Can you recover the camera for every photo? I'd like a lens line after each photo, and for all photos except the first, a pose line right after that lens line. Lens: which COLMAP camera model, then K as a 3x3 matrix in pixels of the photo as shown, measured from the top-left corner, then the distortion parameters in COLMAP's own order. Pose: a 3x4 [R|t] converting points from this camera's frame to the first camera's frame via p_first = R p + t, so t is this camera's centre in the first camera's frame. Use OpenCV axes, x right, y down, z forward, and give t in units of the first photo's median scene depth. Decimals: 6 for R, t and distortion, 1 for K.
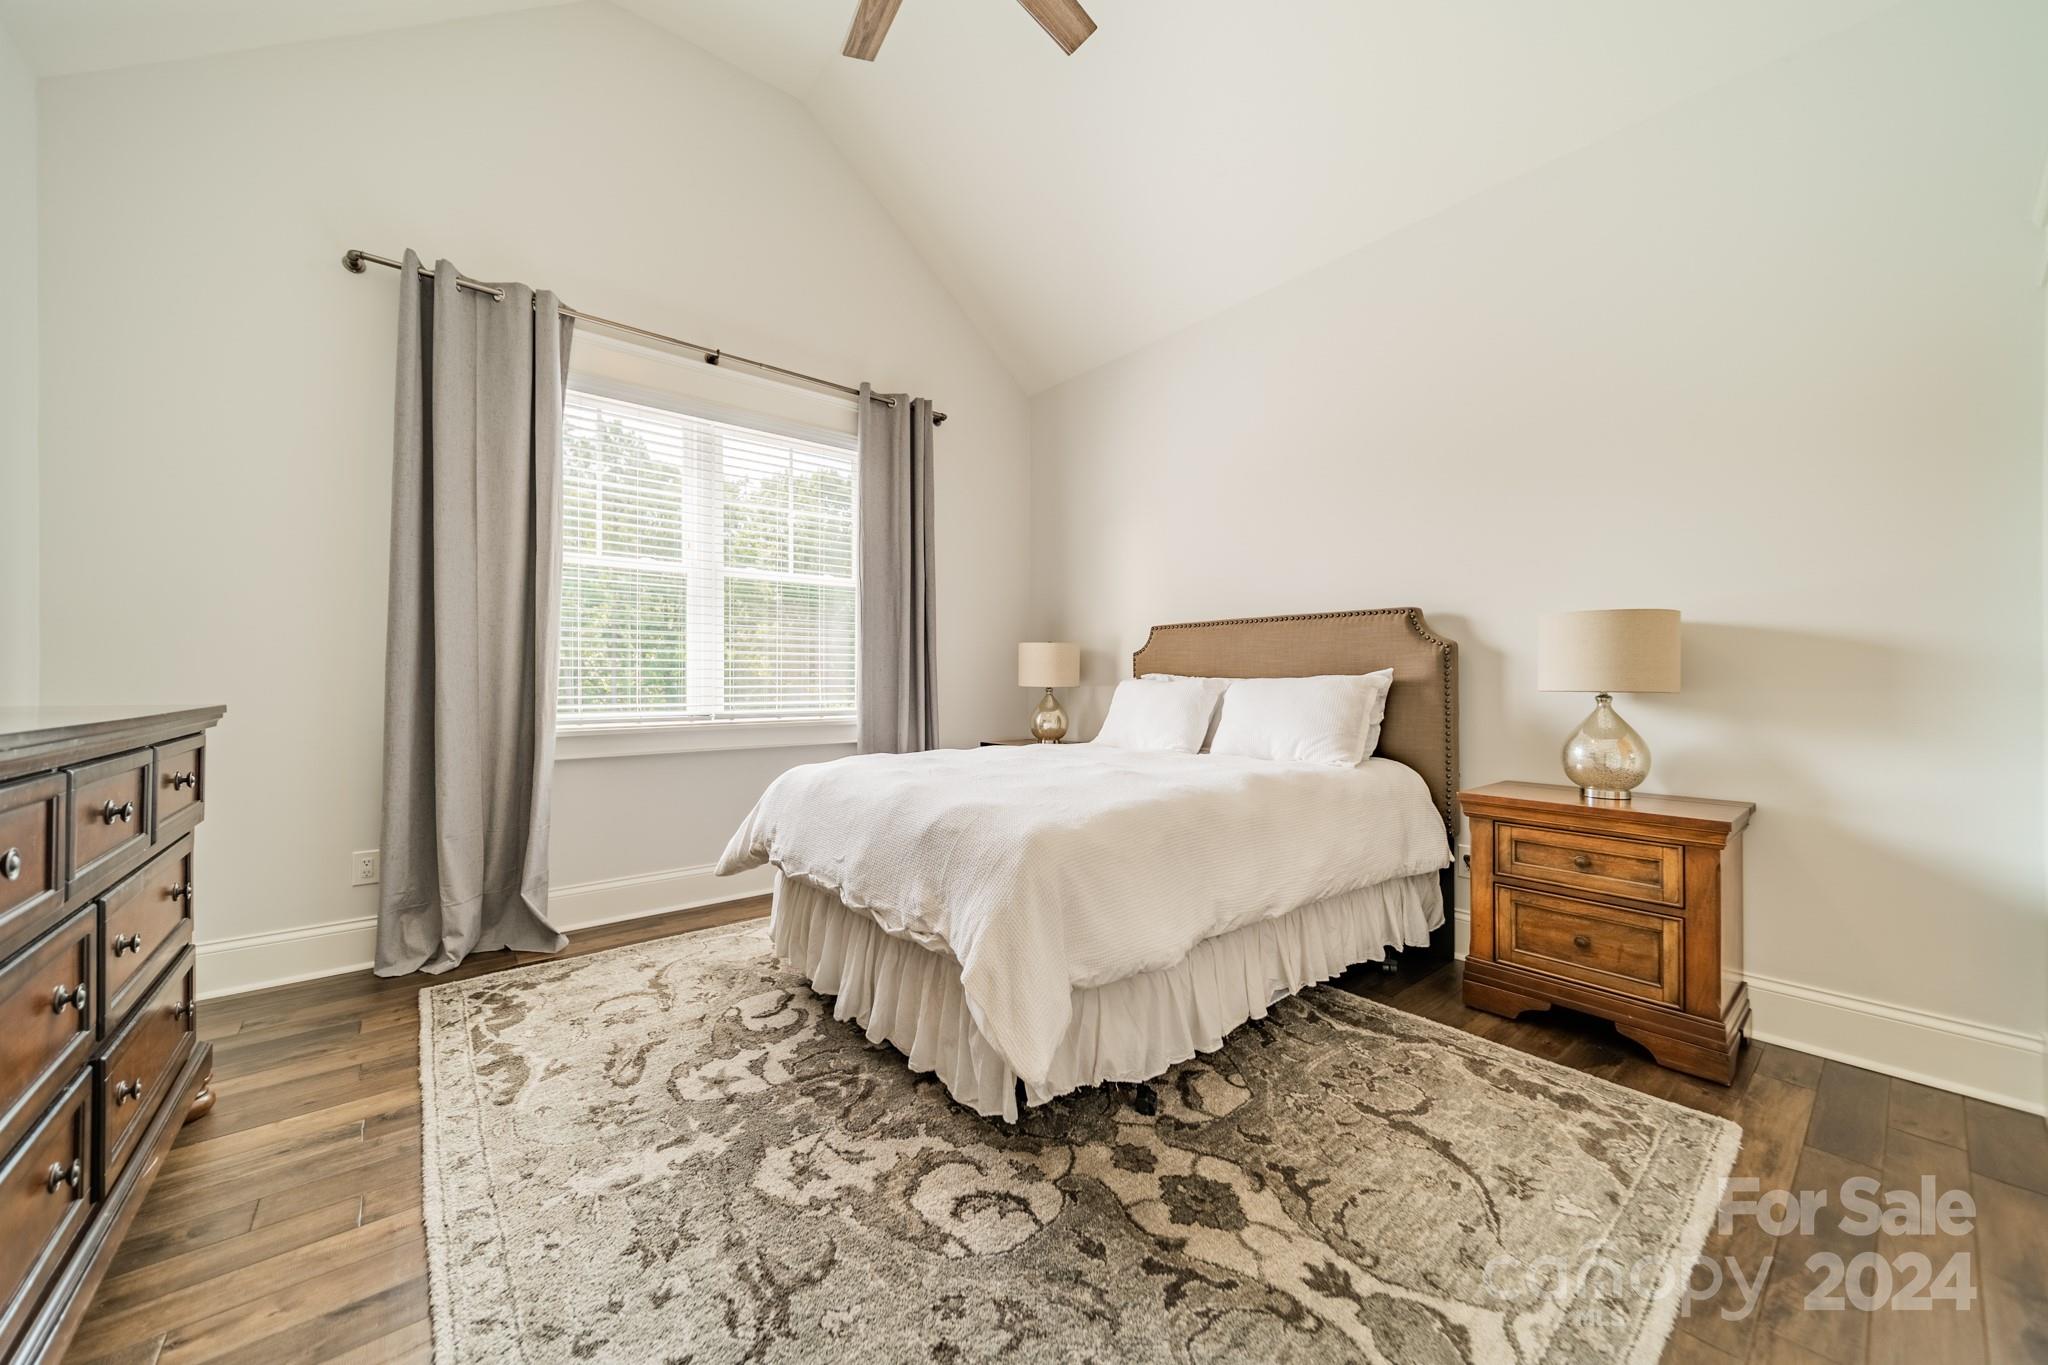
lens RADIAL K [[733.6, 0, 1014.0], [0, 733.6, 682.2], [0, 0, 1]] dist [0.007560, 0.000140]
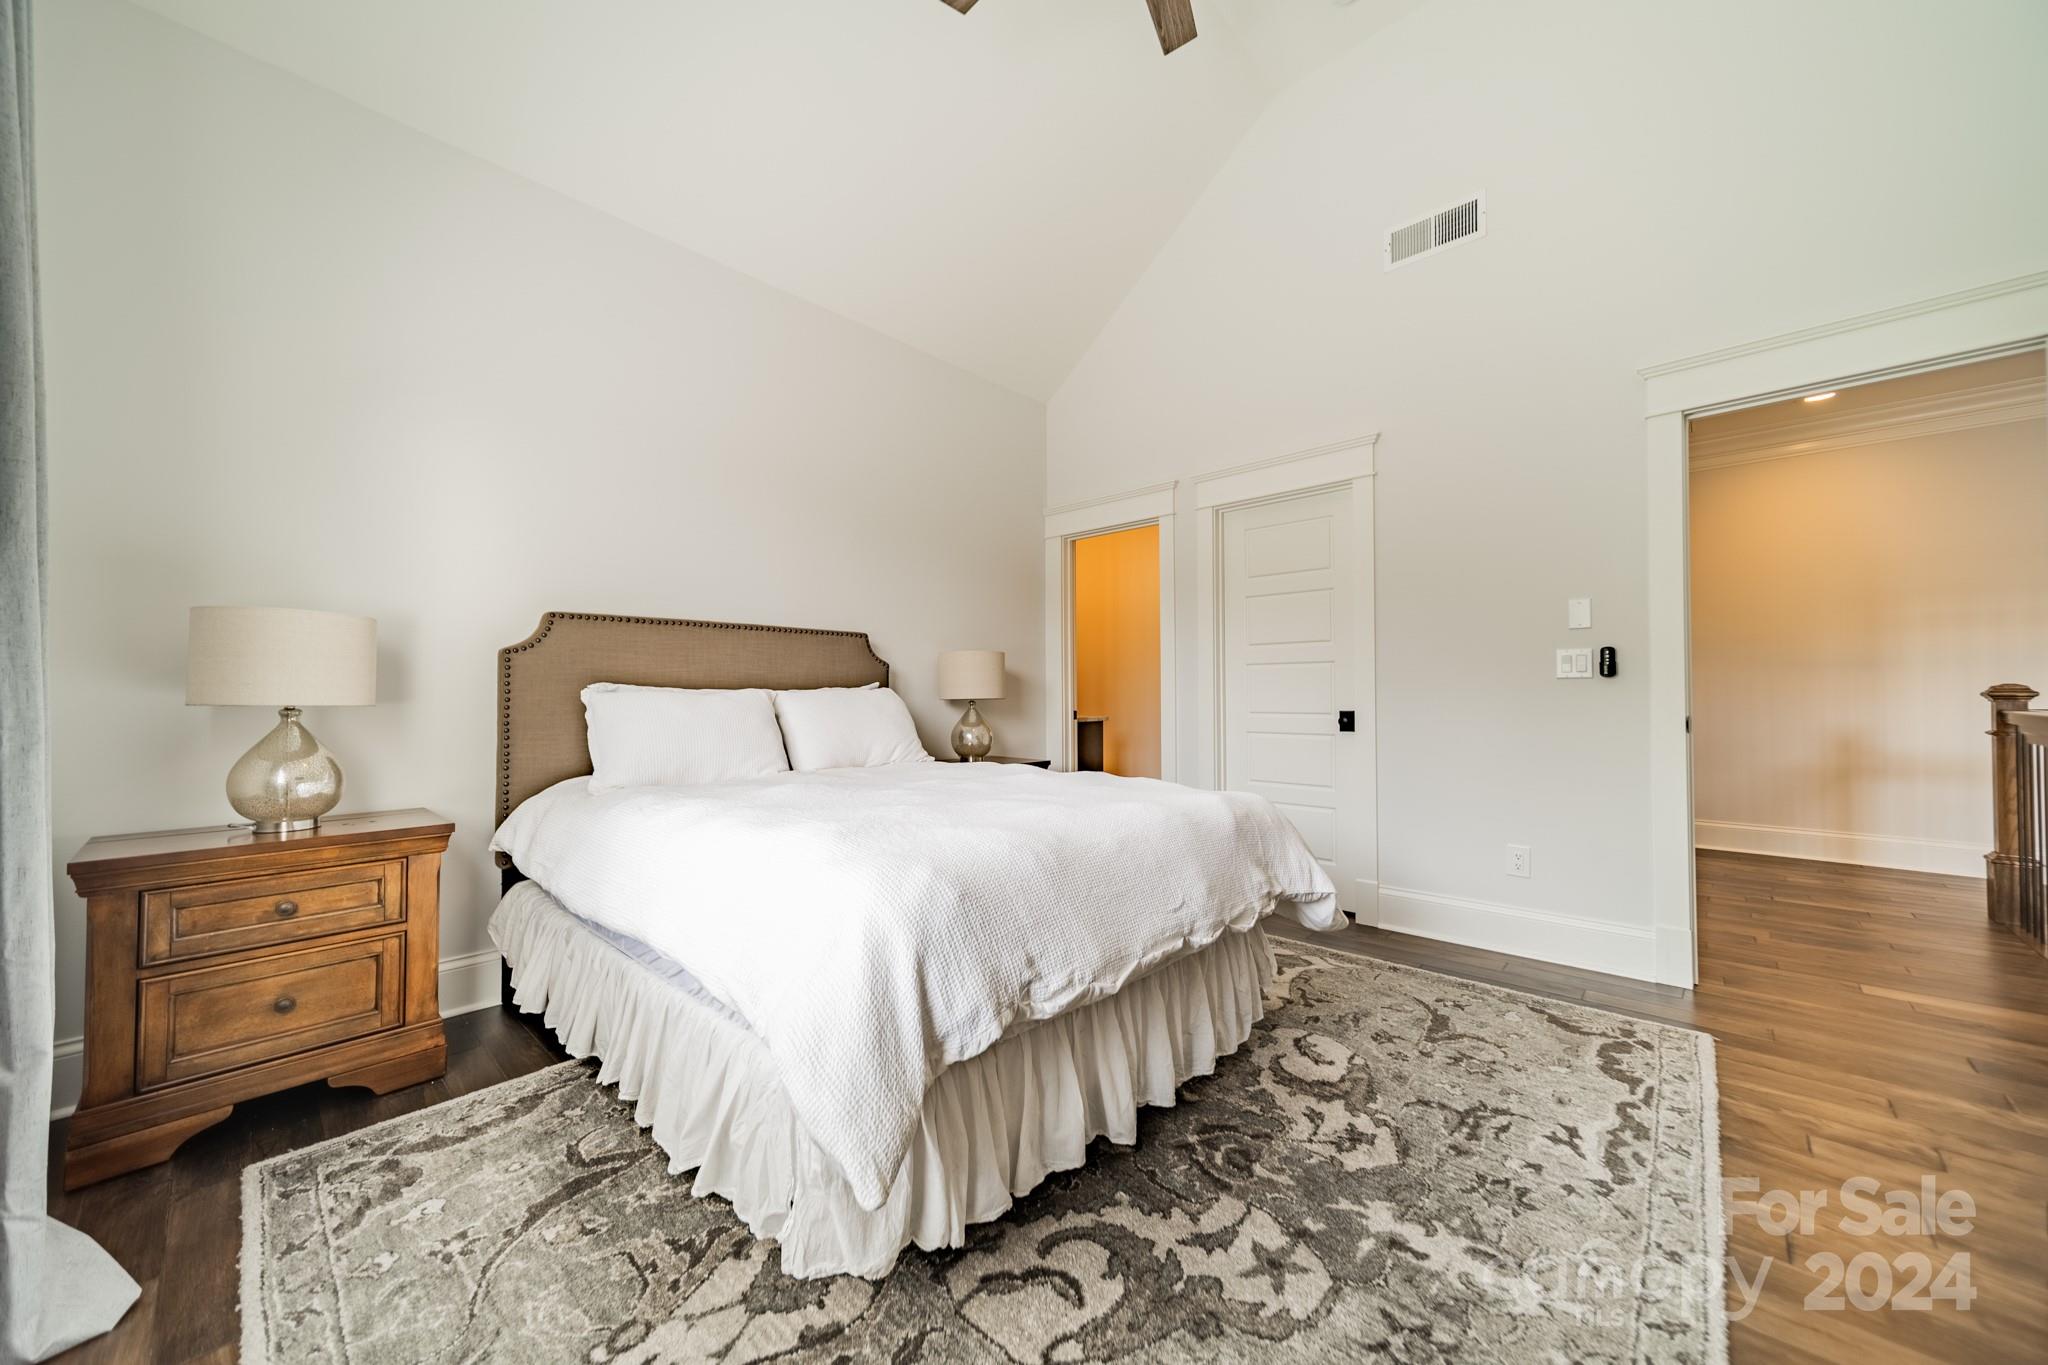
lens RADIAL K [[733.6, 0, 1014.1], [0, 733.6, 682.9], [0, 0, 1]] dist [0.007560, 0.000140]
pose [[-0.122566, 0.020071, 0.992257, -1.210745], [0.004103, 0.999797, -0.019716, 0.004339], [-0.992452, 0.001654, -0.122624, 1.496120]]
